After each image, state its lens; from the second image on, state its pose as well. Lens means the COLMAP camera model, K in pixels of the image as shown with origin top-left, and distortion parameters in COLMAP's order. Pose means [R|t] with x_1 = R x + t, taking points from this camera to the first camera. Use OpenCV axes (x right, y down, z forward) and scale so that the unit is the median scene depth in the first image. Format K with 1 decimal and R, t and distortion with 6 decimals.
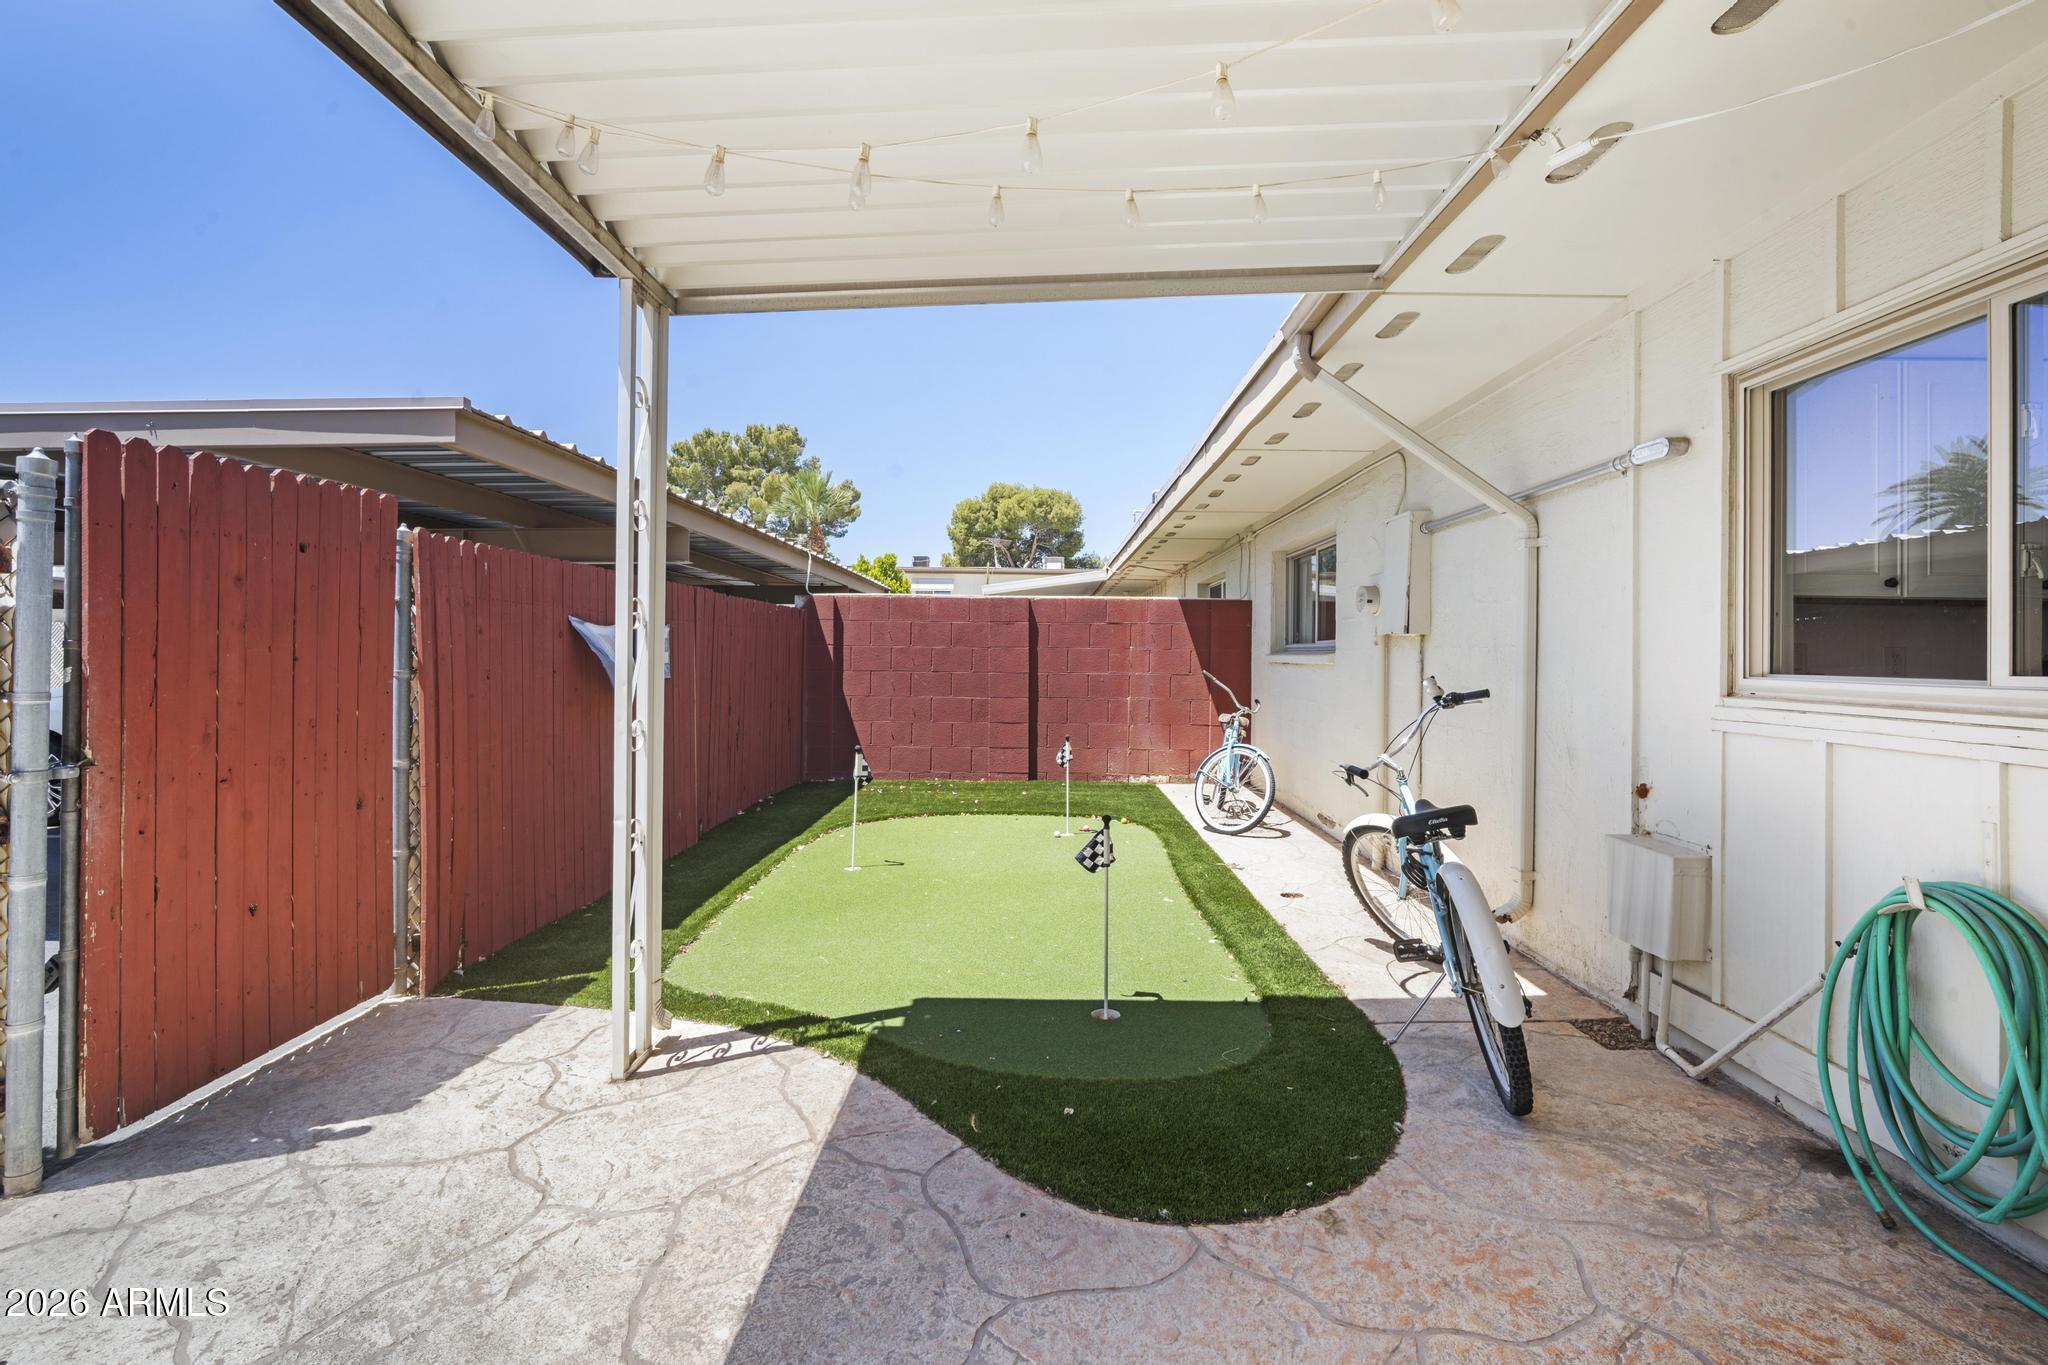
lens RADIAL K [[902.6, 0, 1024.6], [0, 902.6, 641.4], [0, 0, 1]] dist [-0.012251, -0.000052]
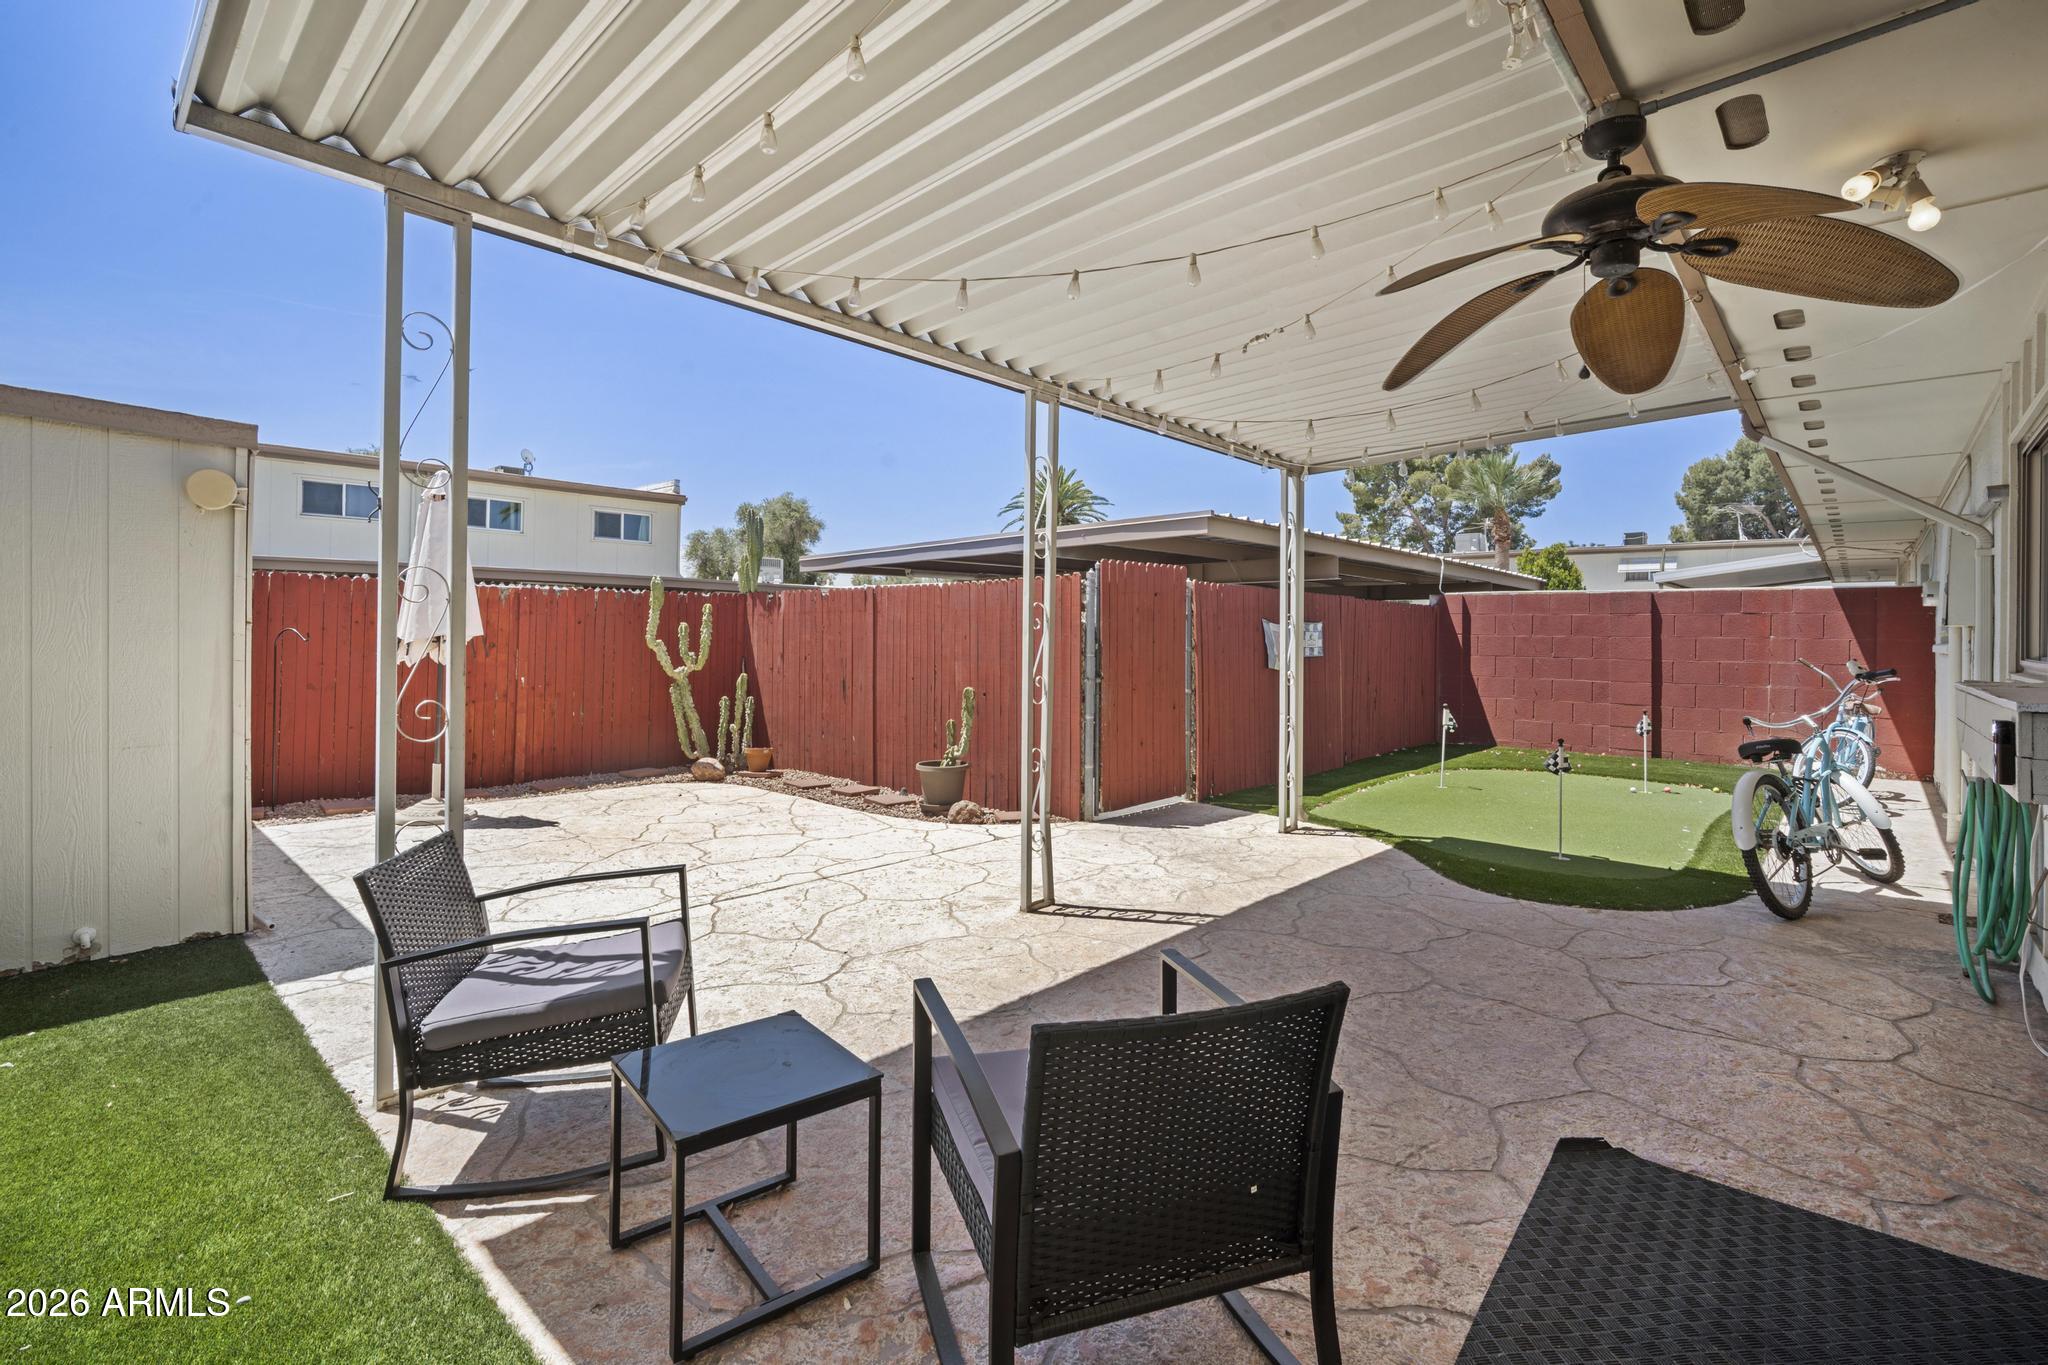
lens RADIAL K [[918.8, 0, 1023.8], [0, 918.8, 628.5], [0, 0, 1]] dist [-0.005698, -0.000042]
pose [[0.747336, -0.004300, -0.664432, 0.173275], [0.003503, 0.999991, -0.002531, -0.002904], [0.664437, -0.000436, 0.747344, -0.333555]]
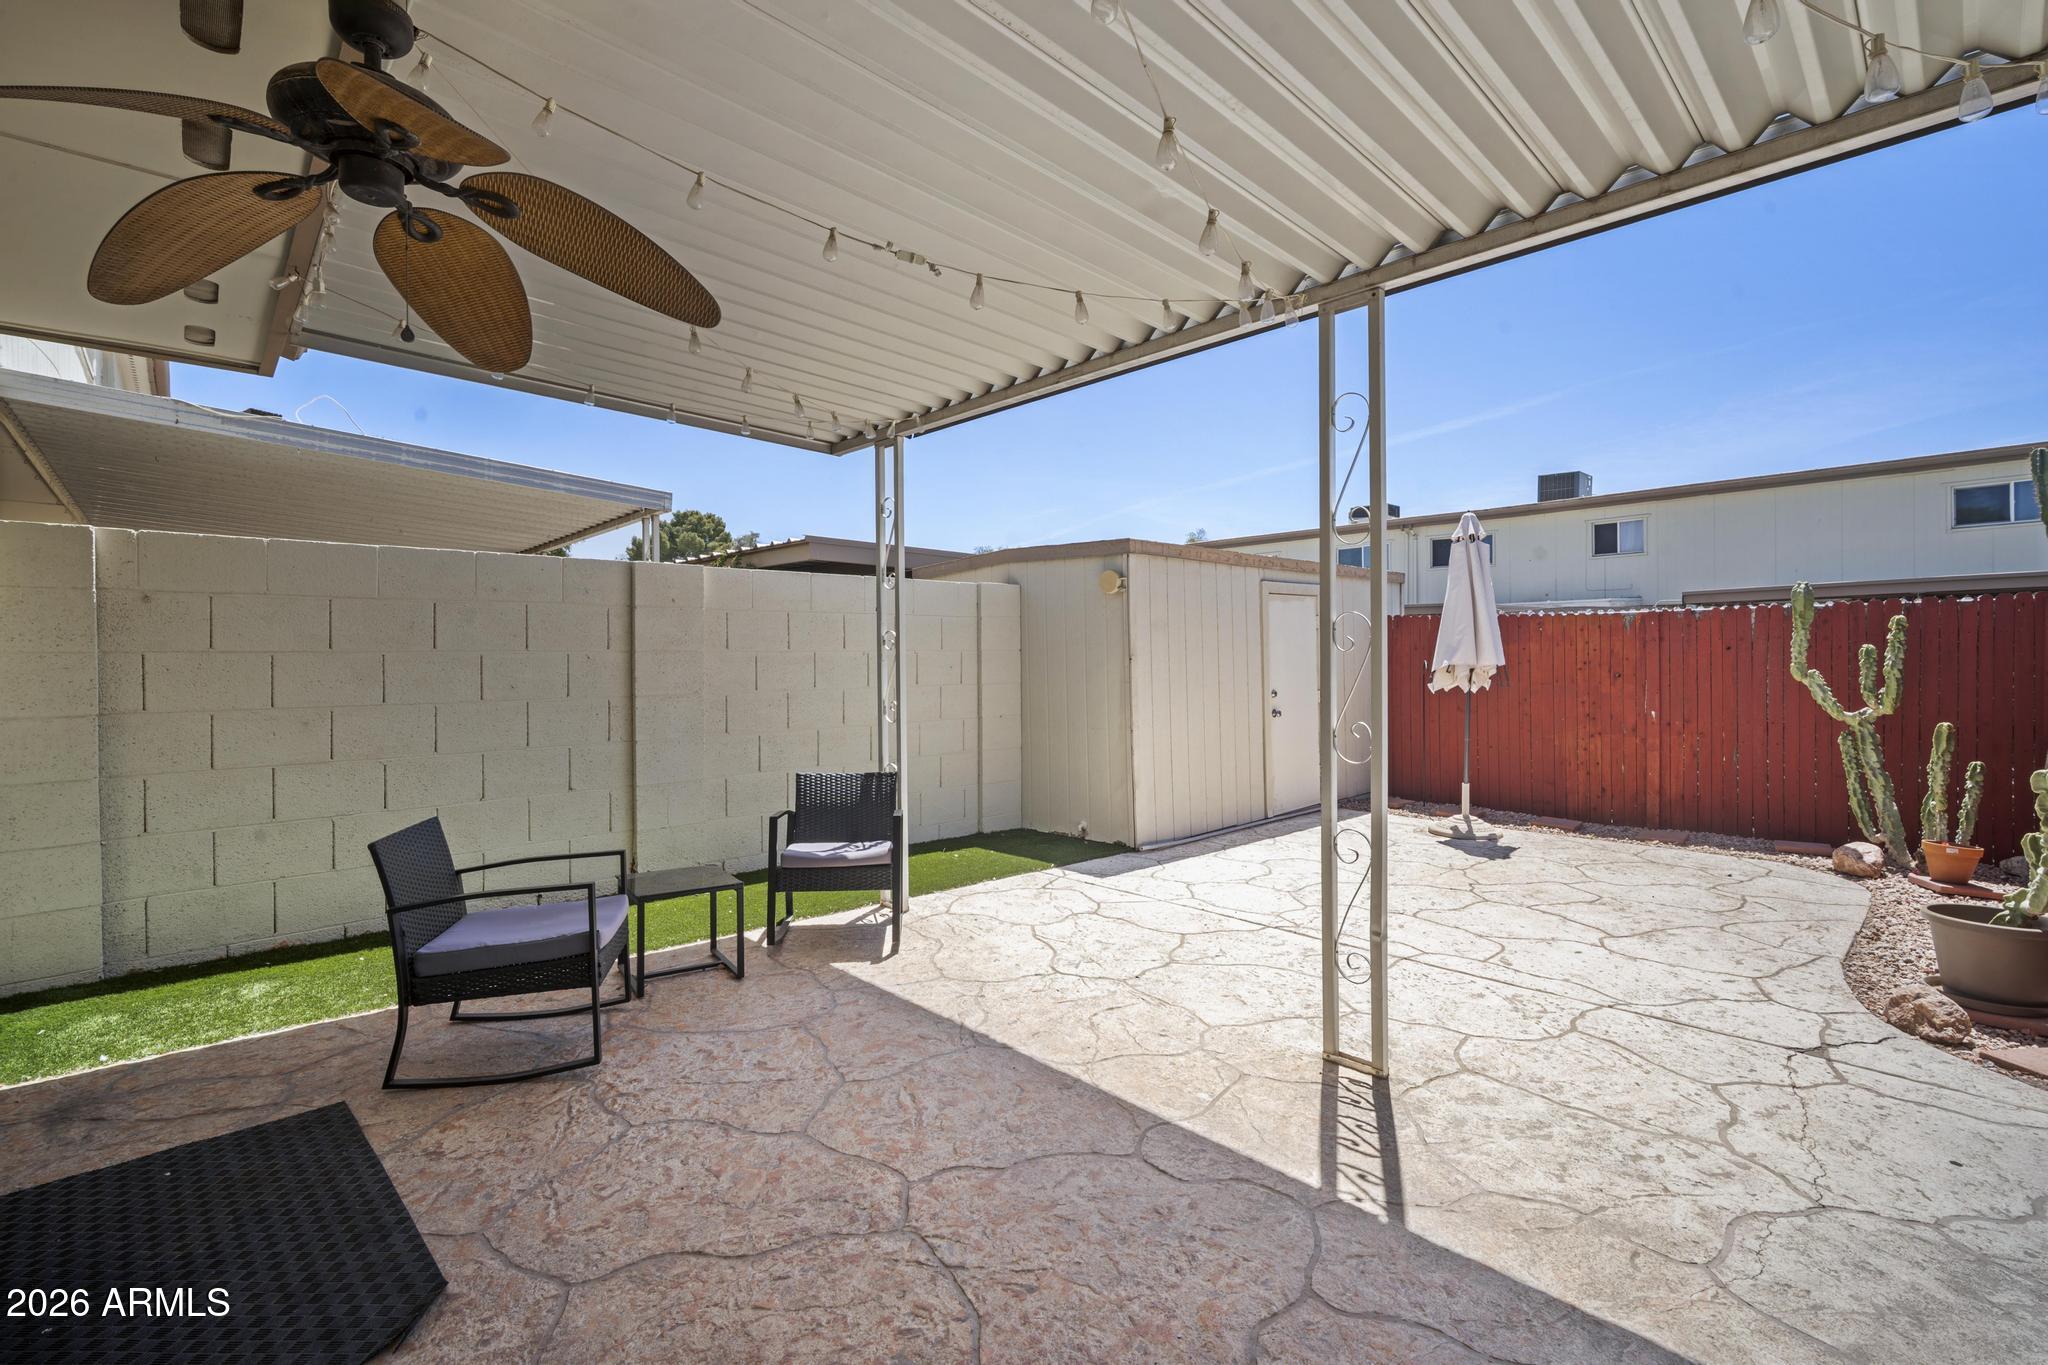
lens RADIAL K [[903.1, 0, 1015.8], [0, 903.1, 667.3], [0, 0, 1]] dist [-0.011979, 0.001003]
pose [[-0.723237, 0.000559, -0.690599, 0.162036], [0.009837, 0.999907, -0.009492, 0.003731], [0.690529, -0.013658, -0.723175, 0.176219]]
